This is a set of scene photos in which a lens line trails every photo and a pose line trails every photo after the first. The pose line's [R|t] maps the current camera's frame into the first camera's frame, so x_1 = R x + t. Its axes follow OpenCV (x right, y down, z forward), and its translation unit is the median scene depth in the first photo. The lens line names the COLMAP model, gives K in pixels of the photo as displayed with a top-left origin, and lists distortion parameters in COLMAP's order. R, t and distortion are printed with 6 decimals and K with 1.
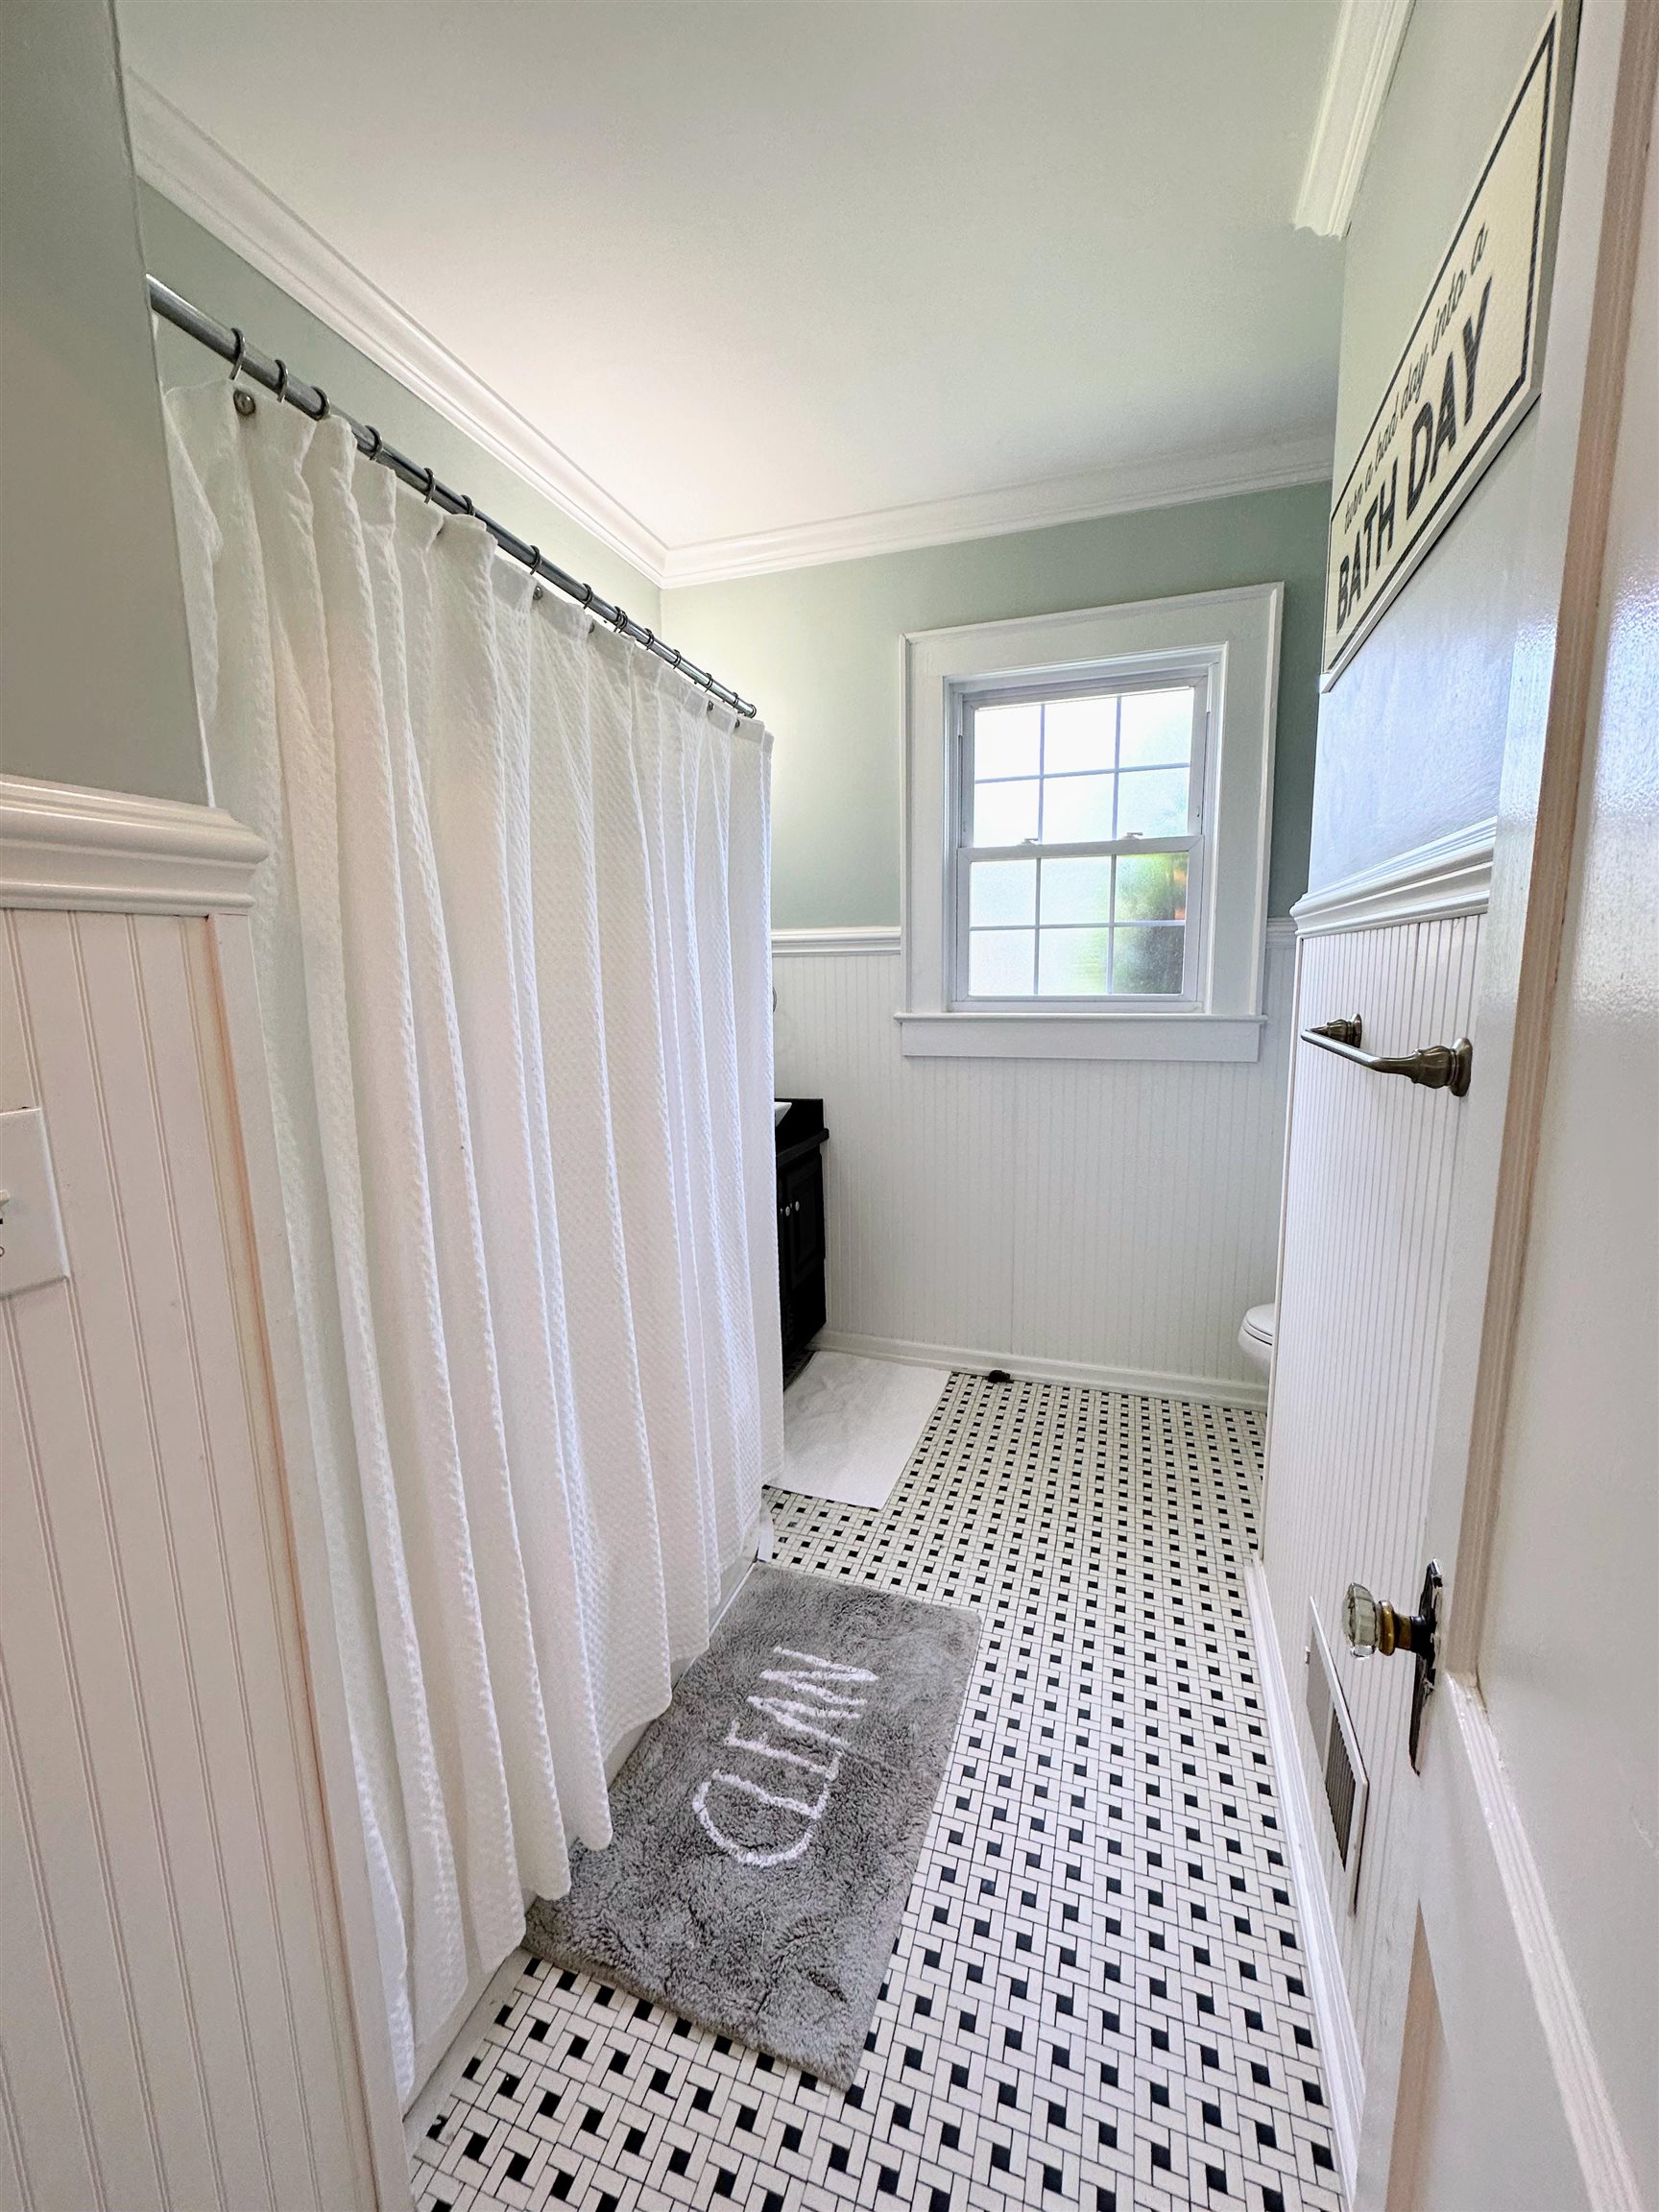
lens RADIAL K [[887.3, 0, 829.5], [0, 887.3, 1106.0], [0, 0, 1]] dist [-0.001252, -0.000330]
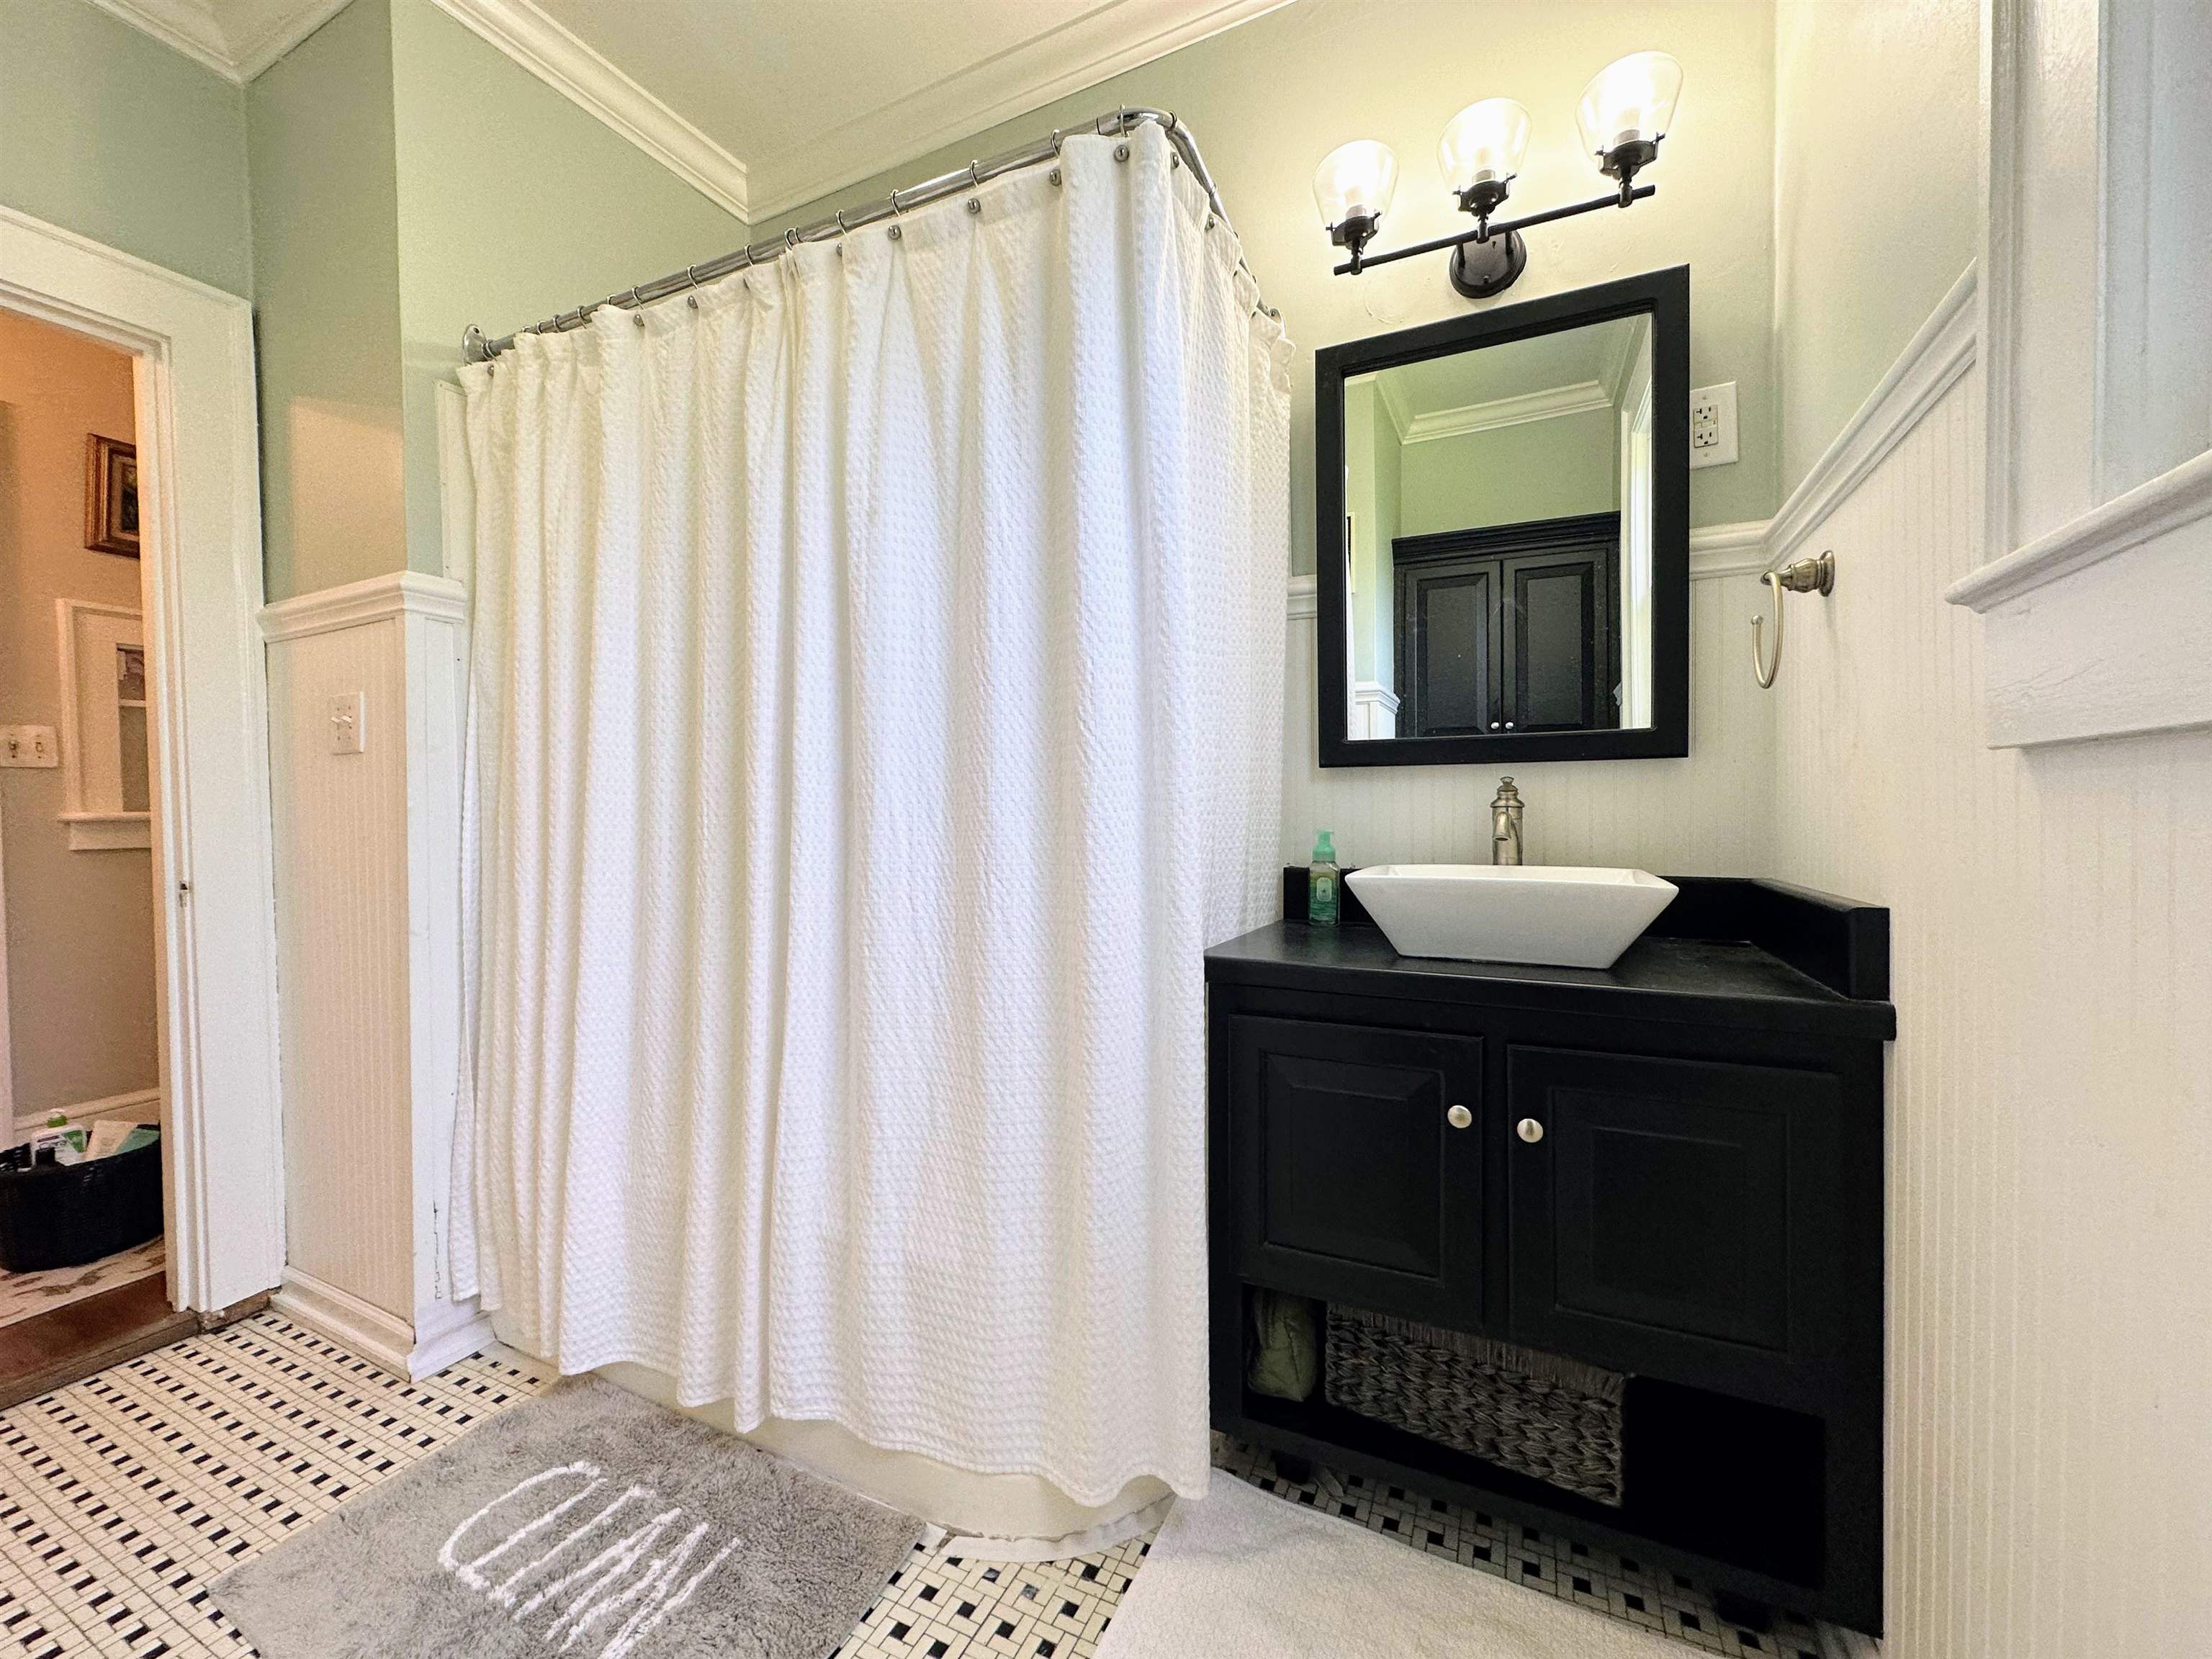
lens RADIAL K [[887.3, 0, 1106.0], [0, 887.3, 829.5], [0, 0, 1]] dist [-0.001252, -0.000330]
pose [[-0.132964, 0.044744, -0.990110, 0.569974], [-0.140257, 0.988078, 0.063487, -0.024990], [0.981146, 0.147312, -0.125103, 1.299837]]
